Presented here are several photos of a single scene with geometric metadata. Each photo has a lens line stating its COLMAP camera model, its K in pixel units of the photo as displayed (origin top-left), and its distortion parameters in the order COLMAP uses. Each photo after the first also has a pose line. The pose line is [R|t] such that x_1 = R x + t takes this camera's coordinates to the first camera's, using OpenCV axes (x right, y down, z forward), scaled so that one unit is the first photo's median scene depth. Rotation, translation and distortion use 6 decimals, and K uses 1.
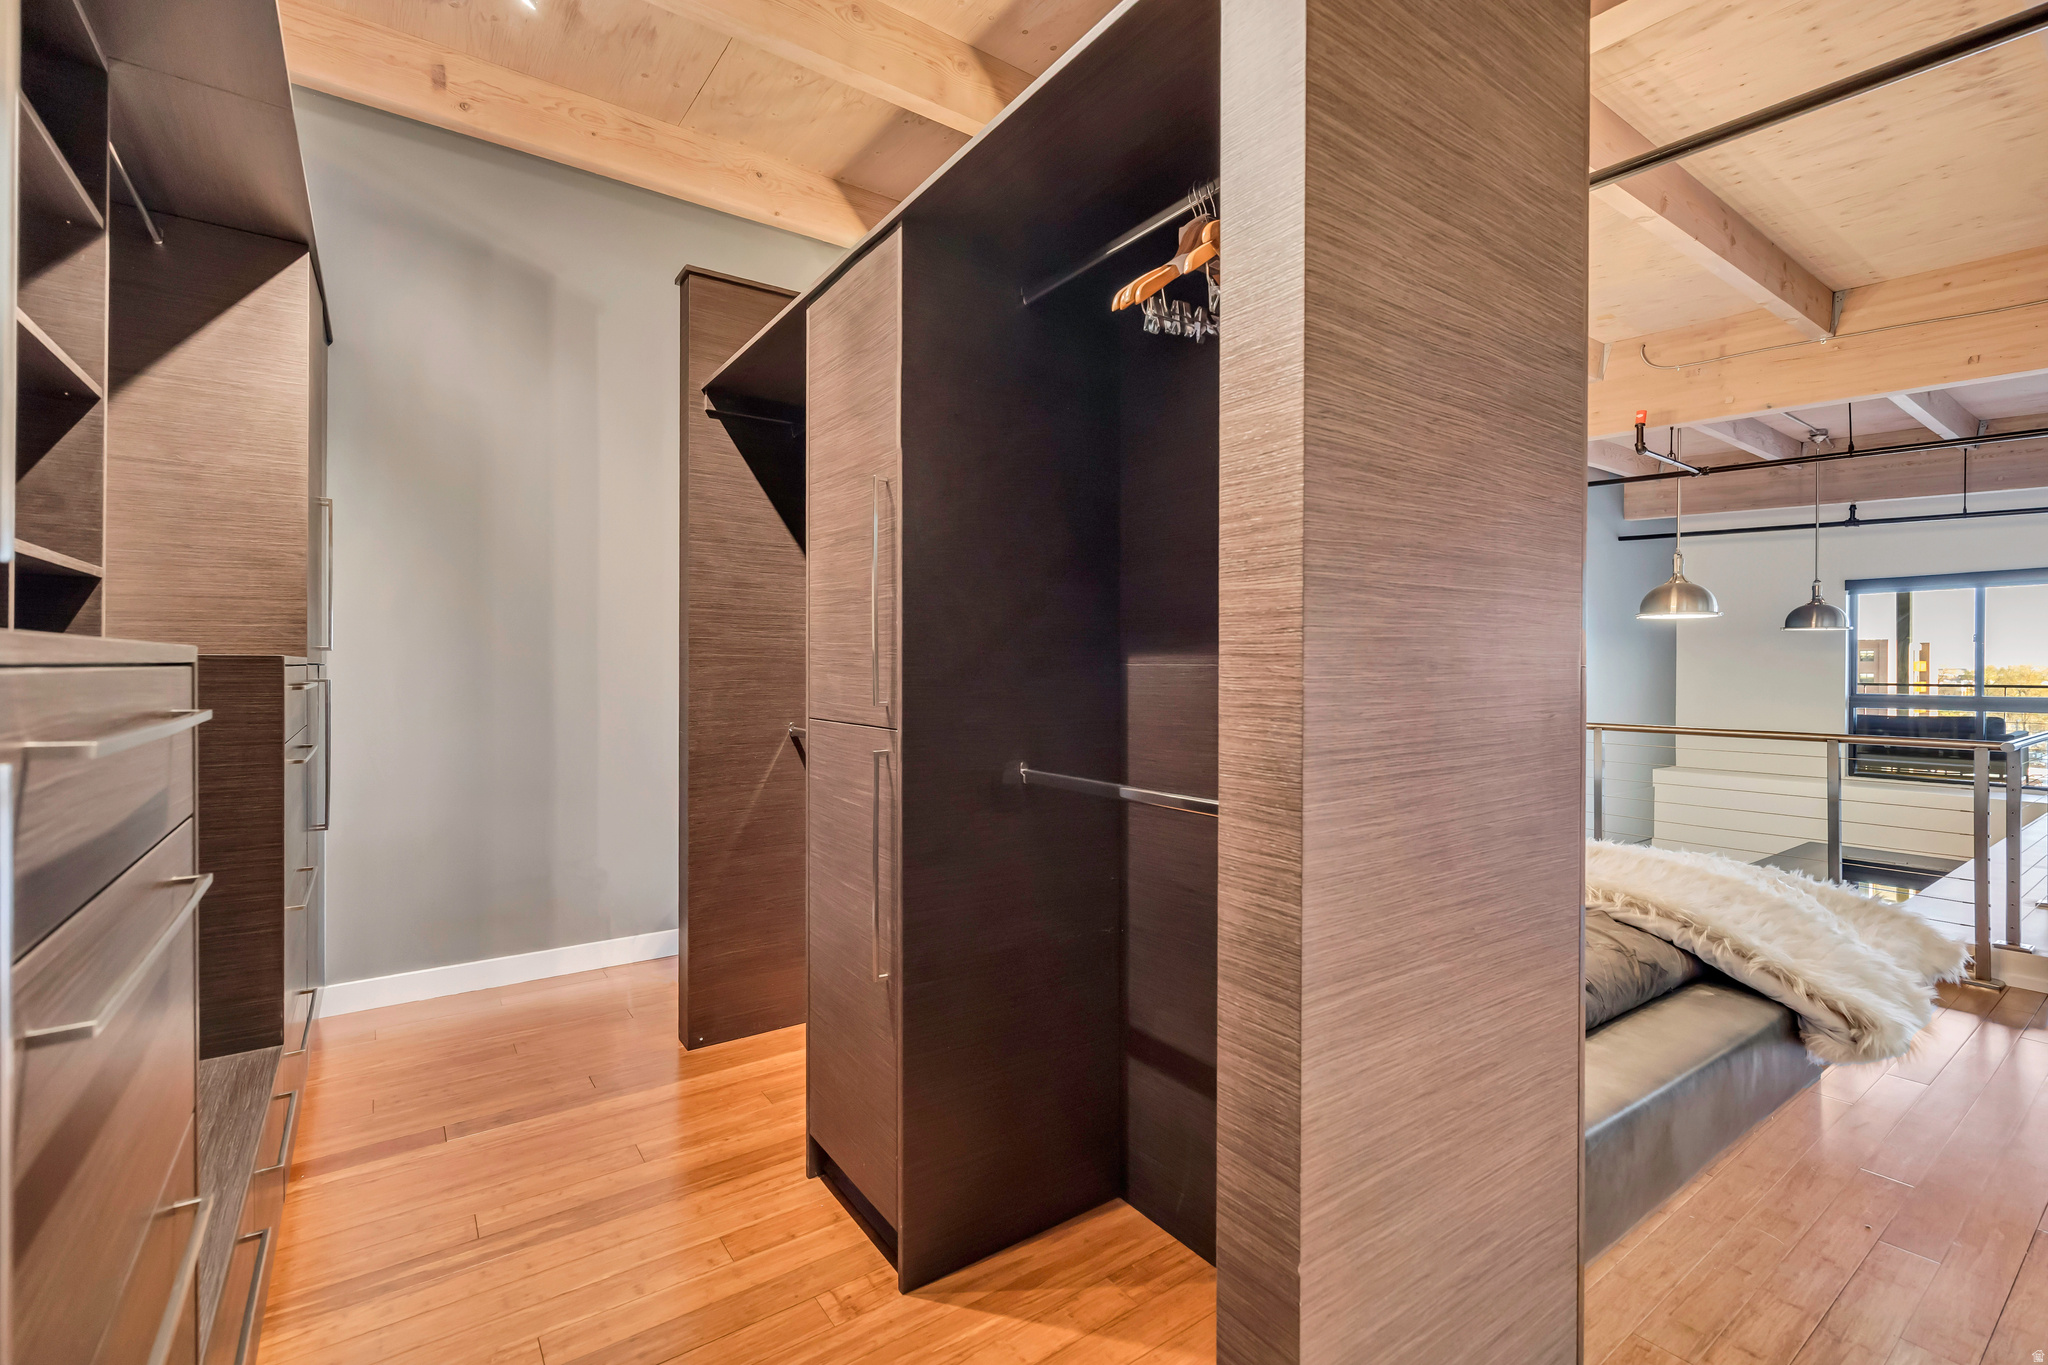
lens RADIAL K [[876.0, 0, 1008.3], [0, 876.0, 668.5], [0, 0, 1]] dist [-0.015393, 0.000020]
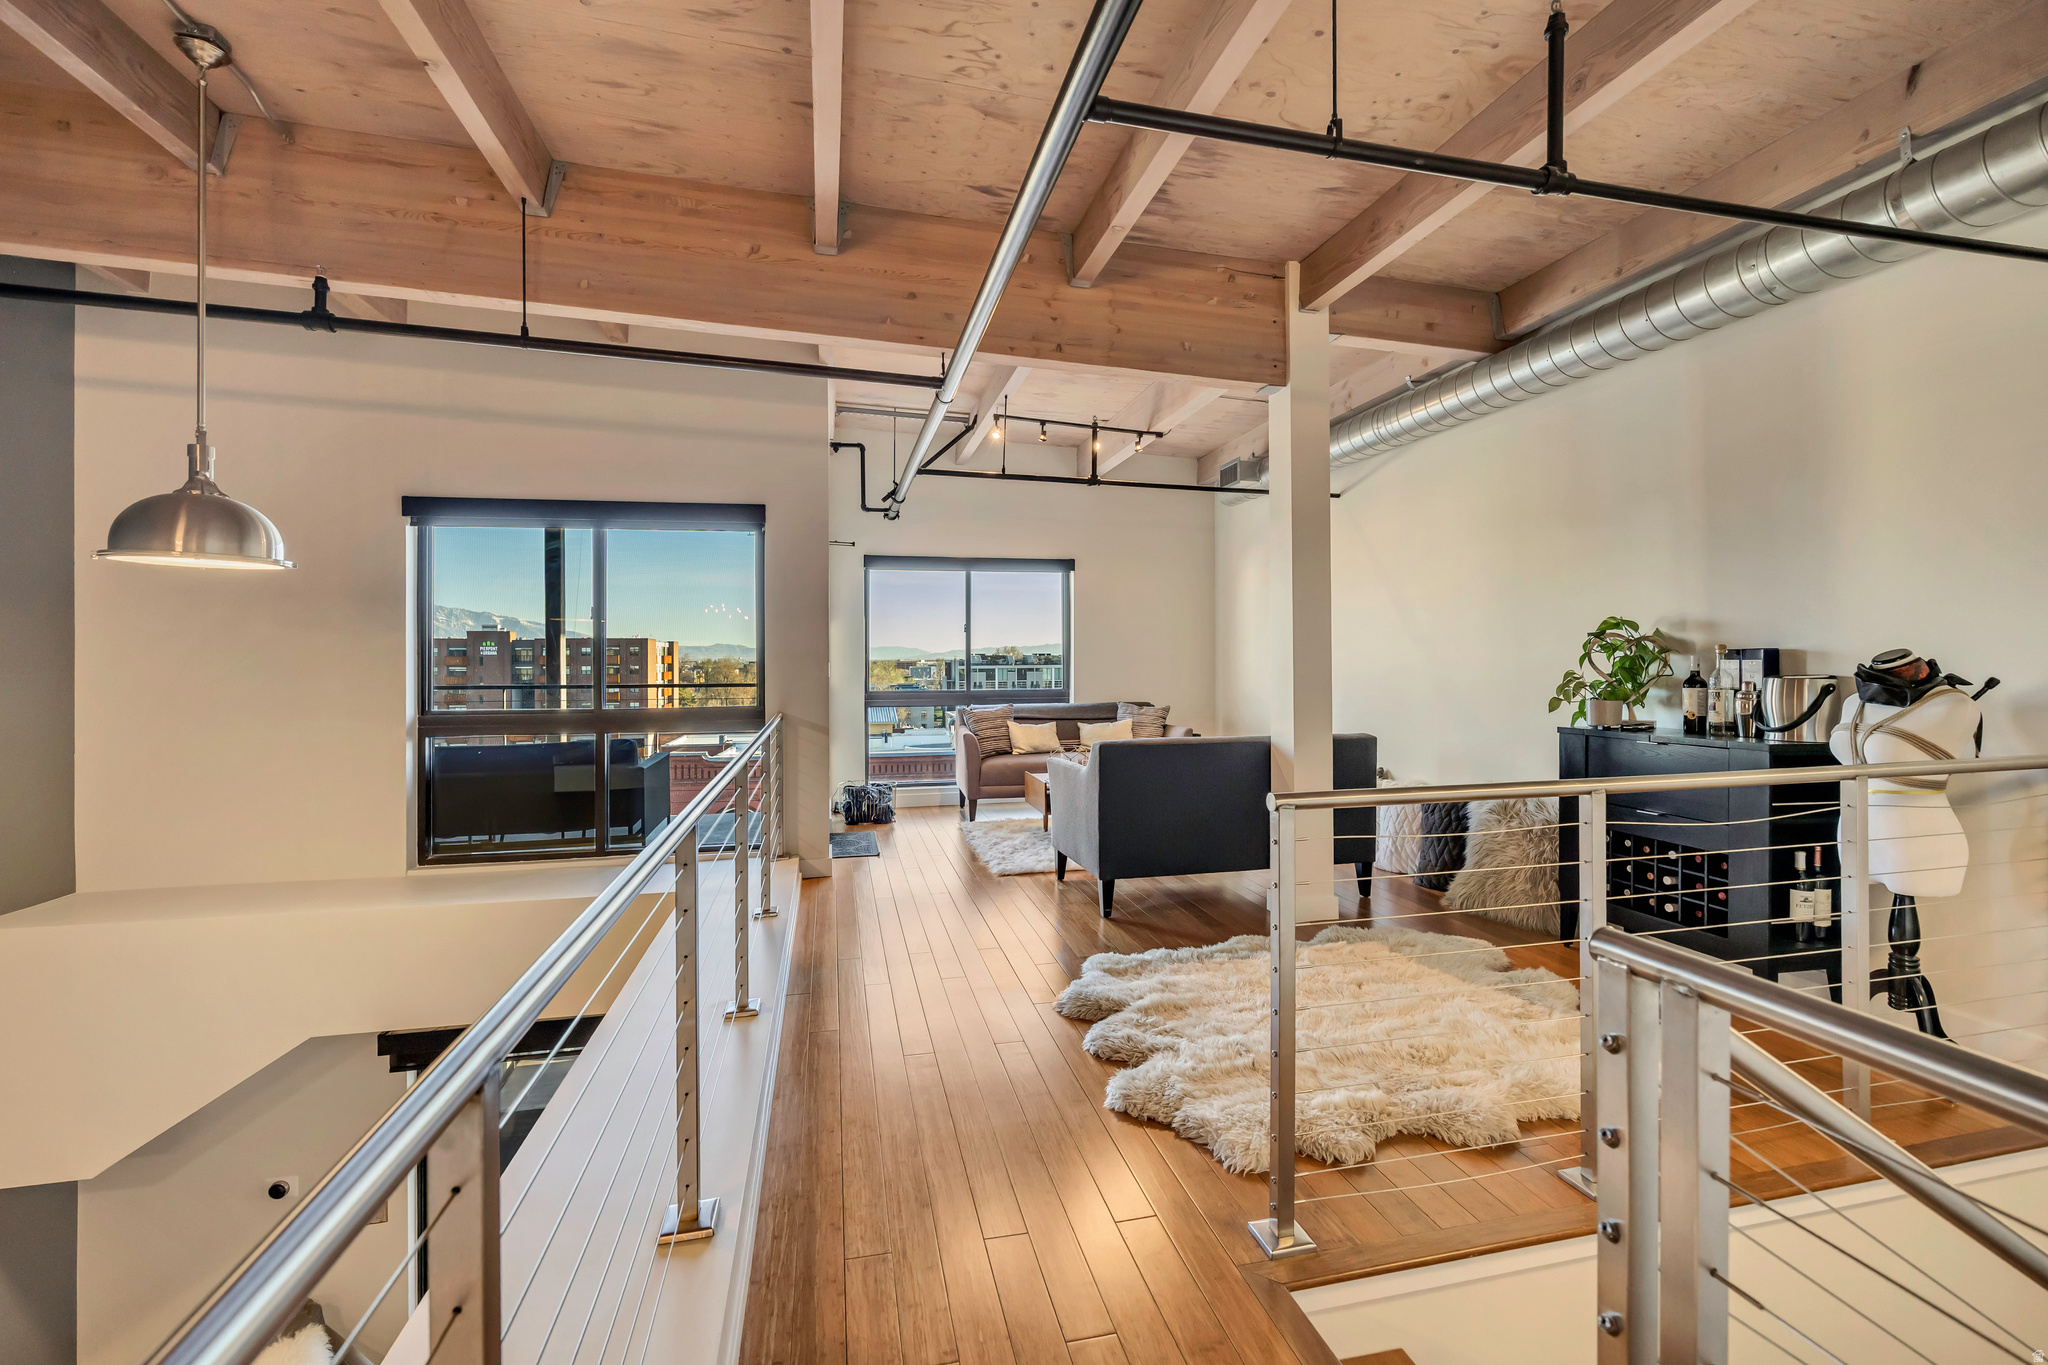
lens RADIAL K [[876.0, 0, 1024.5], [0, 876.0, 668.2], [0, 0, 1]] dist [-0.015393, 0.000020]
pose [[0.368259, -0.012348, 0.929641, 0.700474], [0.002675, 0.999922, 0.012222, -0.003074], [-0.929719, -0.002014, 0.368263, 0.516267]]
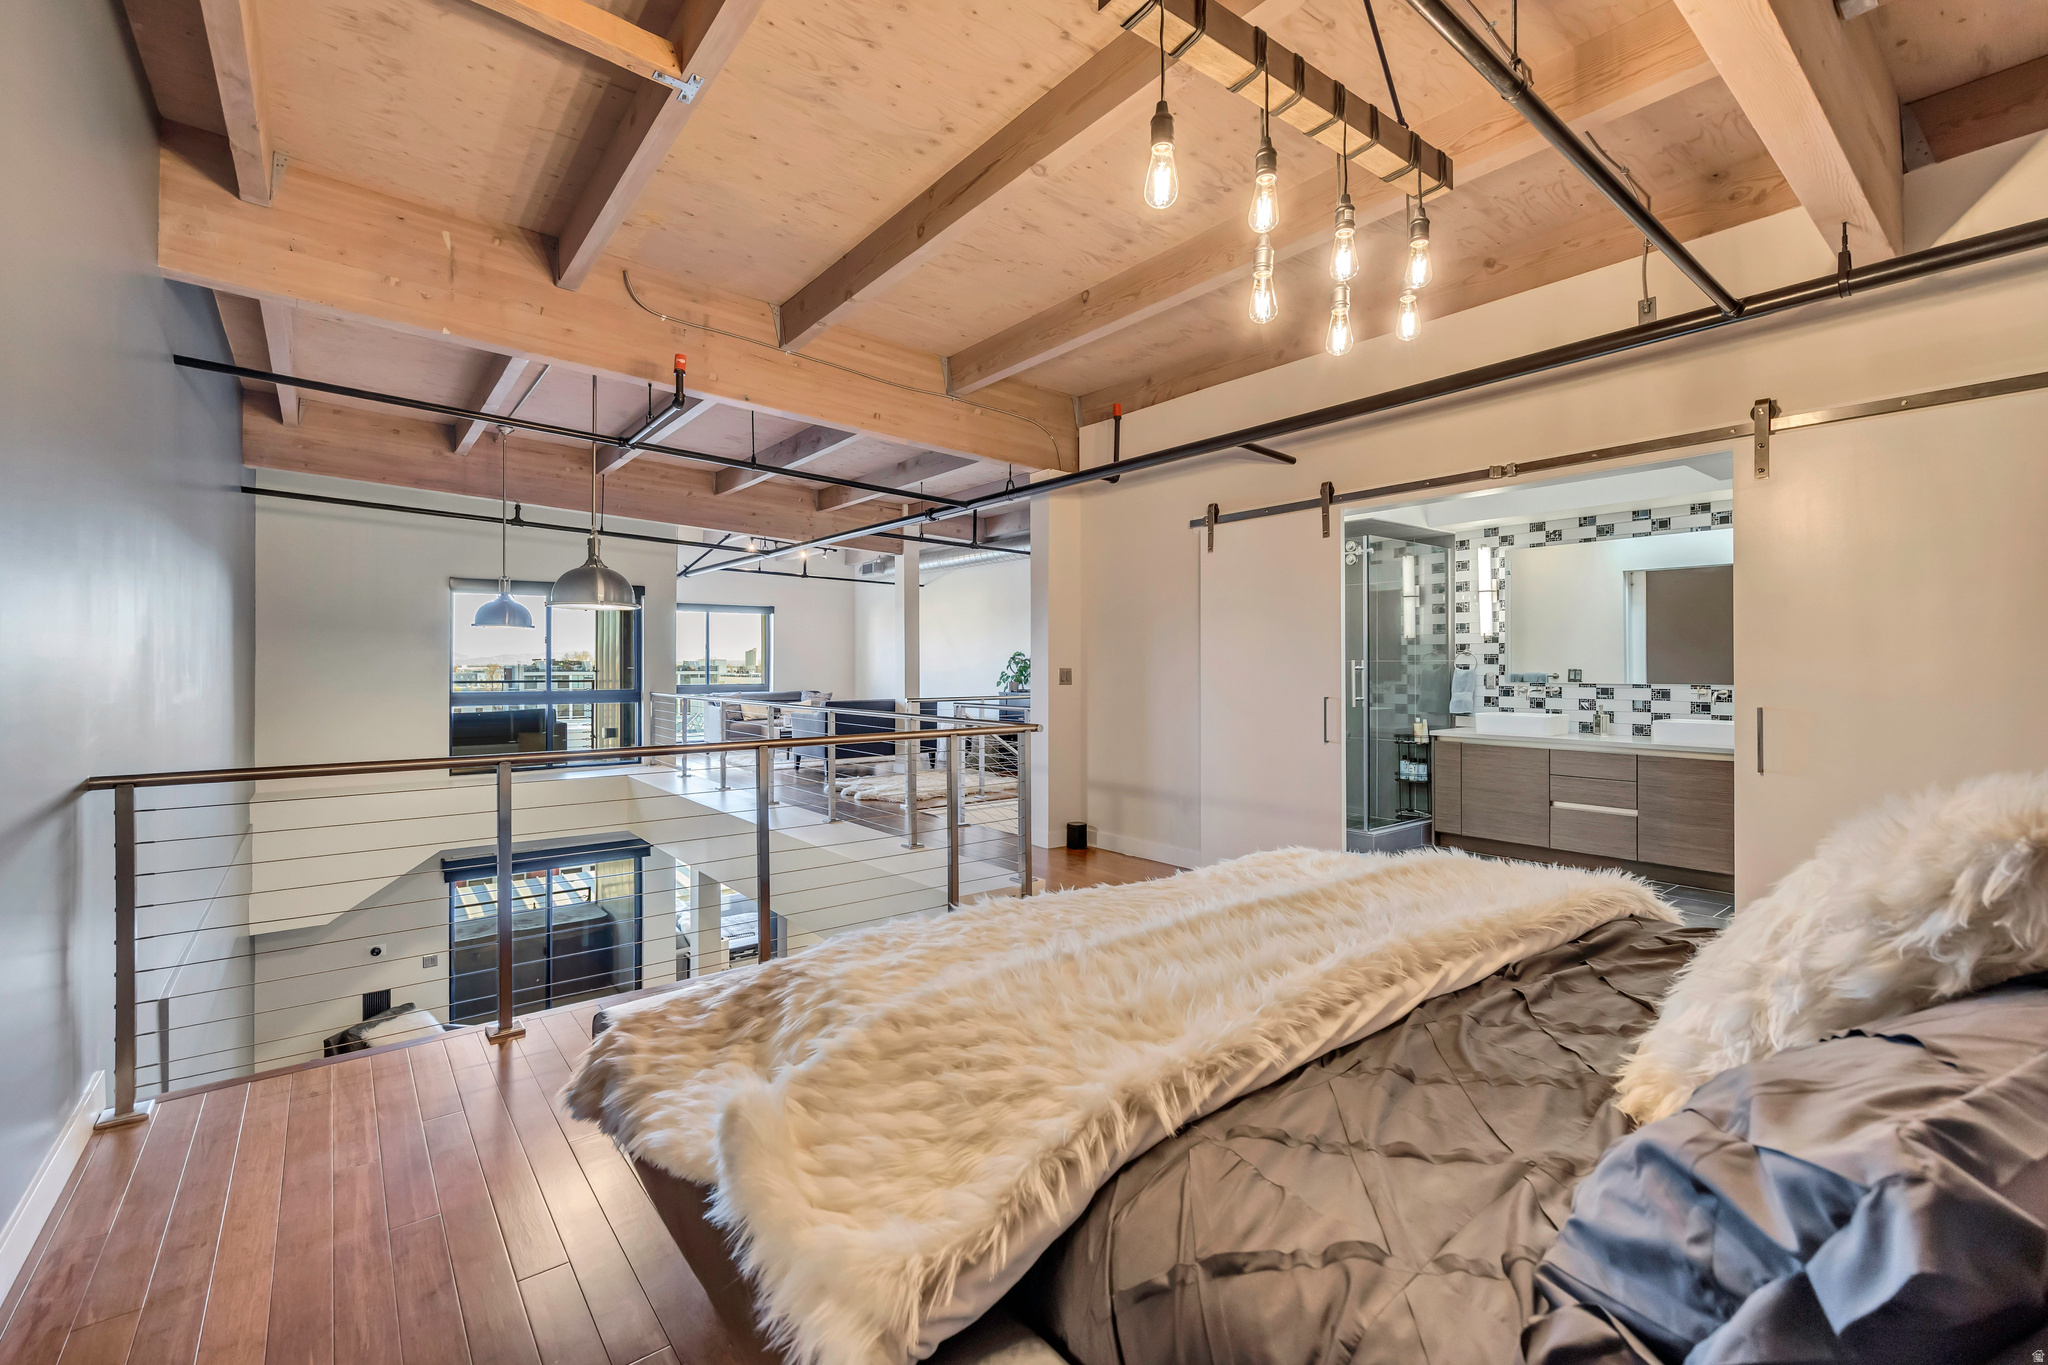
lens RADIAL K [[876.0, 0, 1013.0], [0, 876.0, 664.7], [0, 0, 1]] dist [-0.015393, 0.000020]
pose [[-0.063605, 0.000180, 0.997975, -0.071062], [-0.003405, 0.999994, -0.000398, -0.004443], [-0.997969, -0.003423, -0.063604, 0.480842]]
